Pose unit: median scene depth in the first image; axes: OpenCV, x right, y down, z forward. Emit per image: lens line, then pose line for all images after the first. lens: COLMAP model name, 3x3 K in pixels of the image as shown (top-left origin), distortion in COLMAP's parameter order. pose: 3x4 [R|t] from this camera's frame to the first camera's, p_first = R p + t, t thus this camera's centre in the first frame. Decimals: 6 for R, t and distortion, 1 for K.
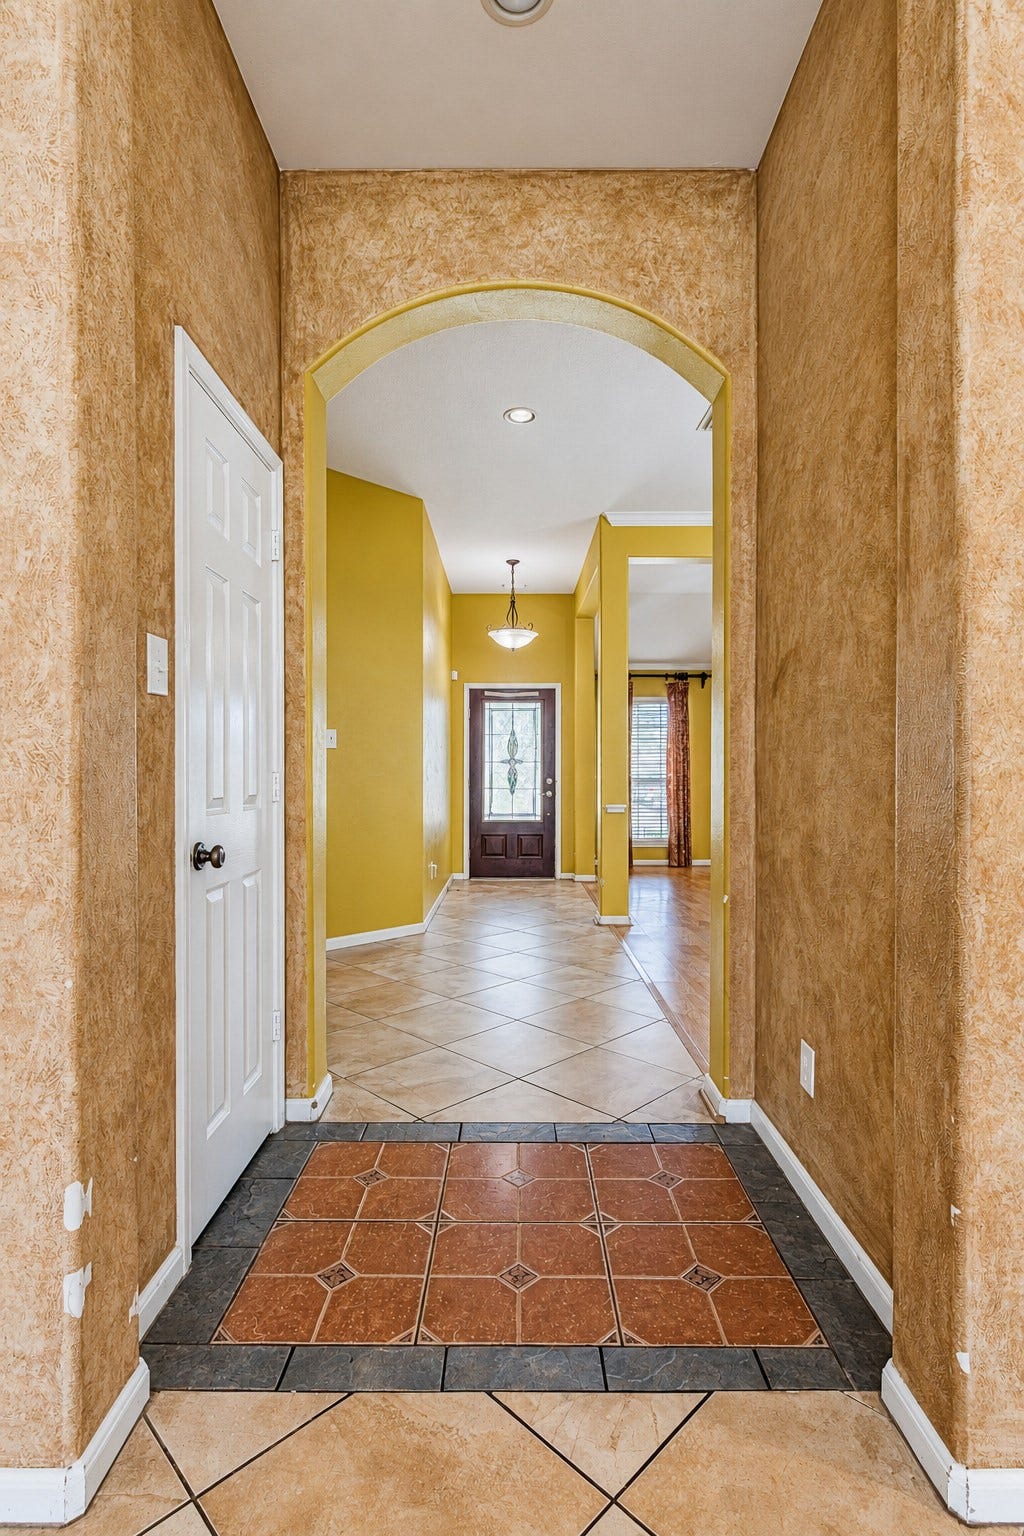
lens RADIAL K [[740.5, 0, 512.0], [0, 740.5, 768.0], [0, 0, 1]] dist [0.000742, 0.000025]
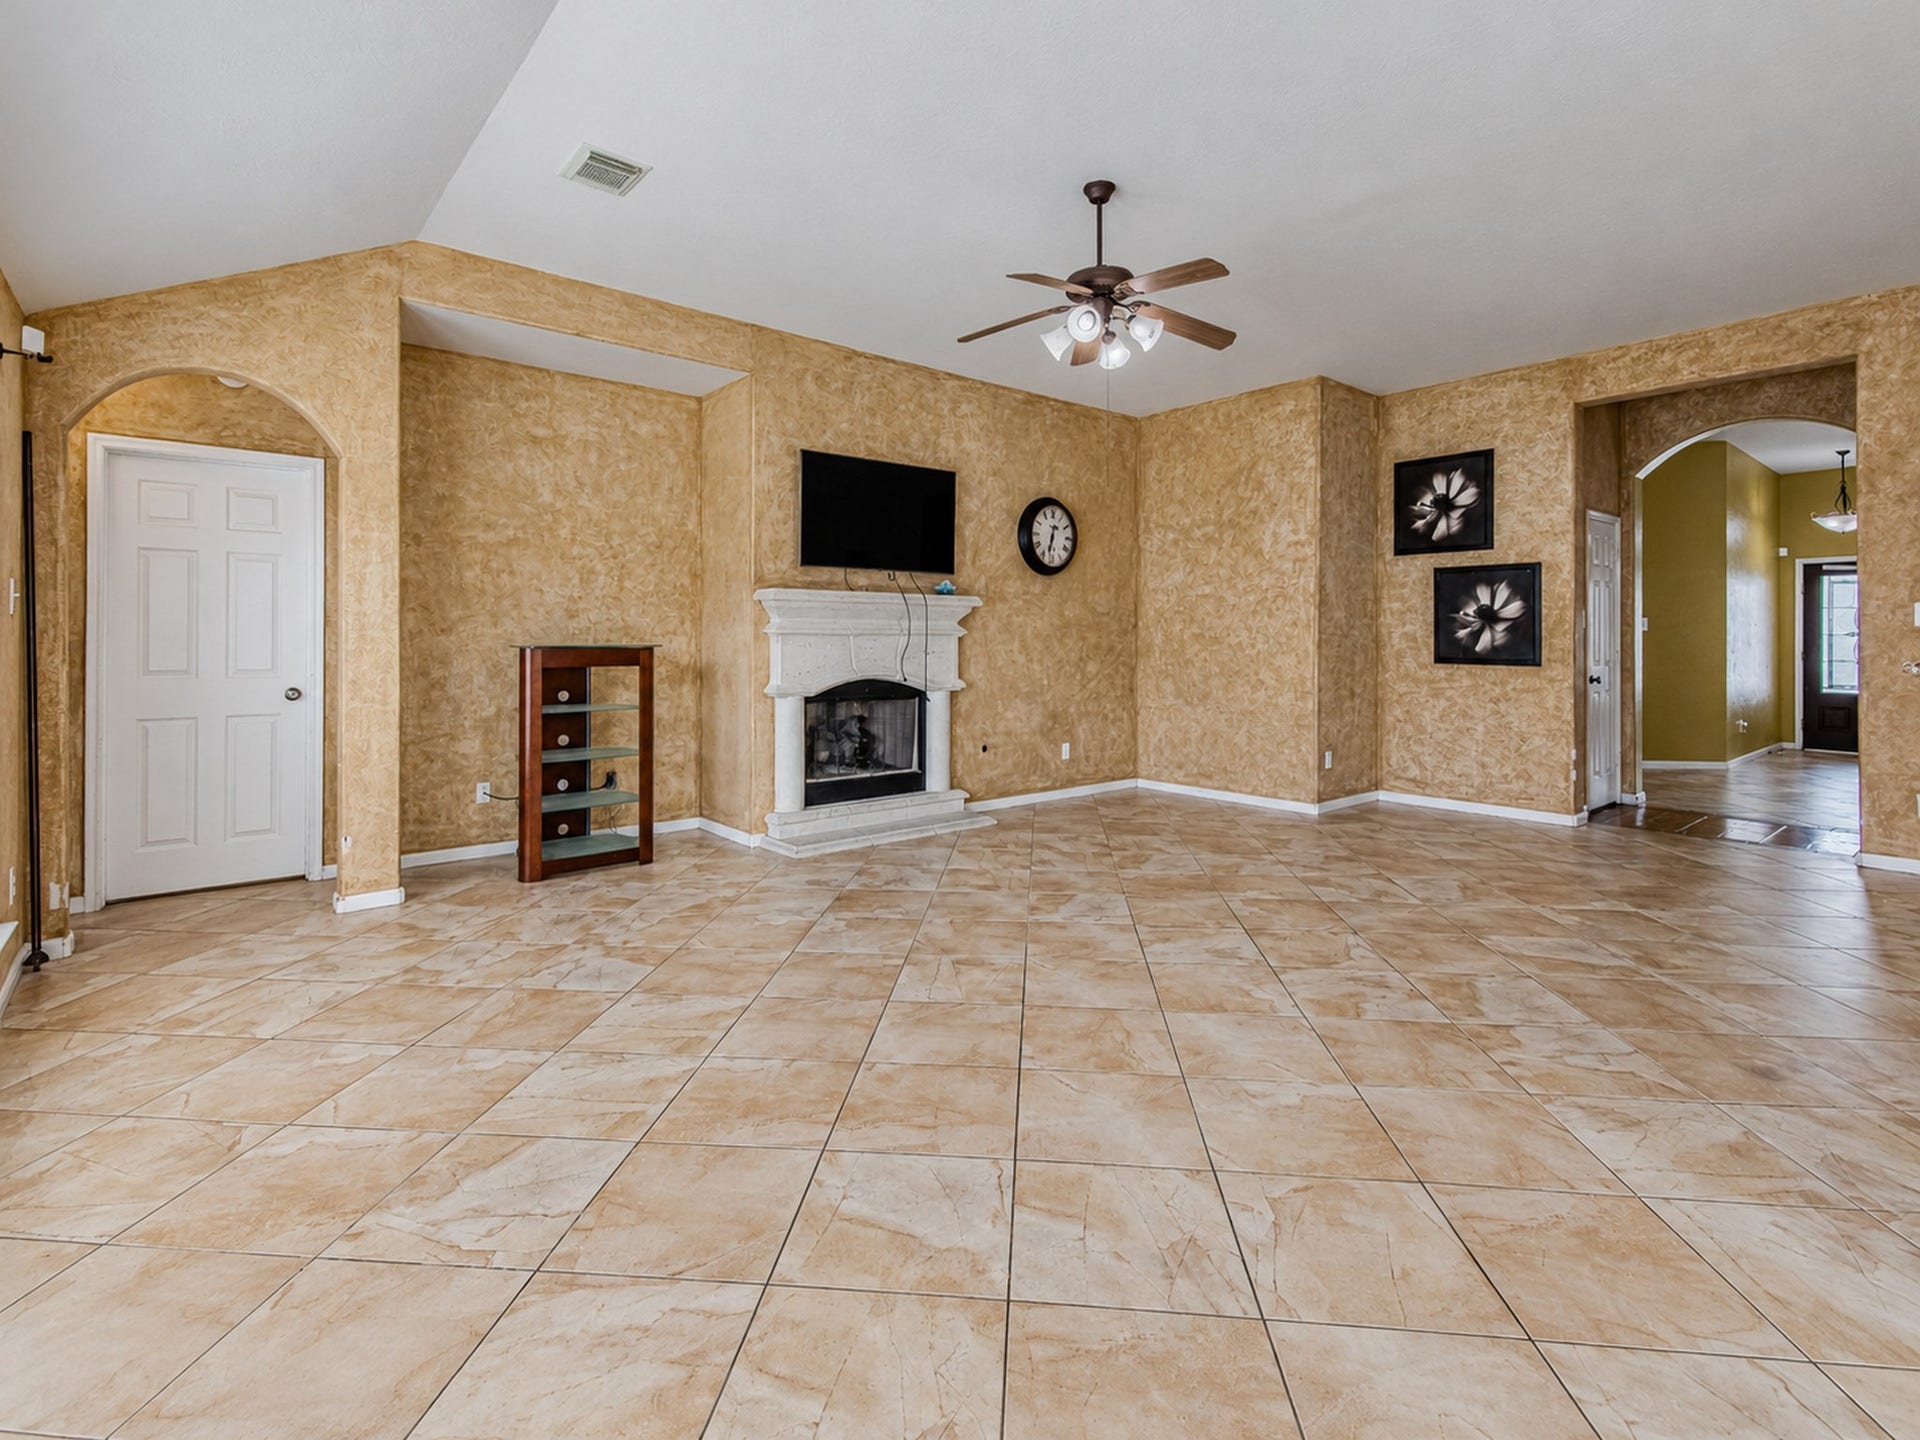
lens RADIAL K [[922.8, 0, 973.1], [0, 922.8, 643.8], [0, 0, 1]] dist [0.002357, 0.000054]
pose [[0.652338, 0.002598, -0.757923, 0.164220], [0.006683, 0.999936, 0.009179, -0.015550], [0.757898, -0.011053, 0.652279, -0.710583]]
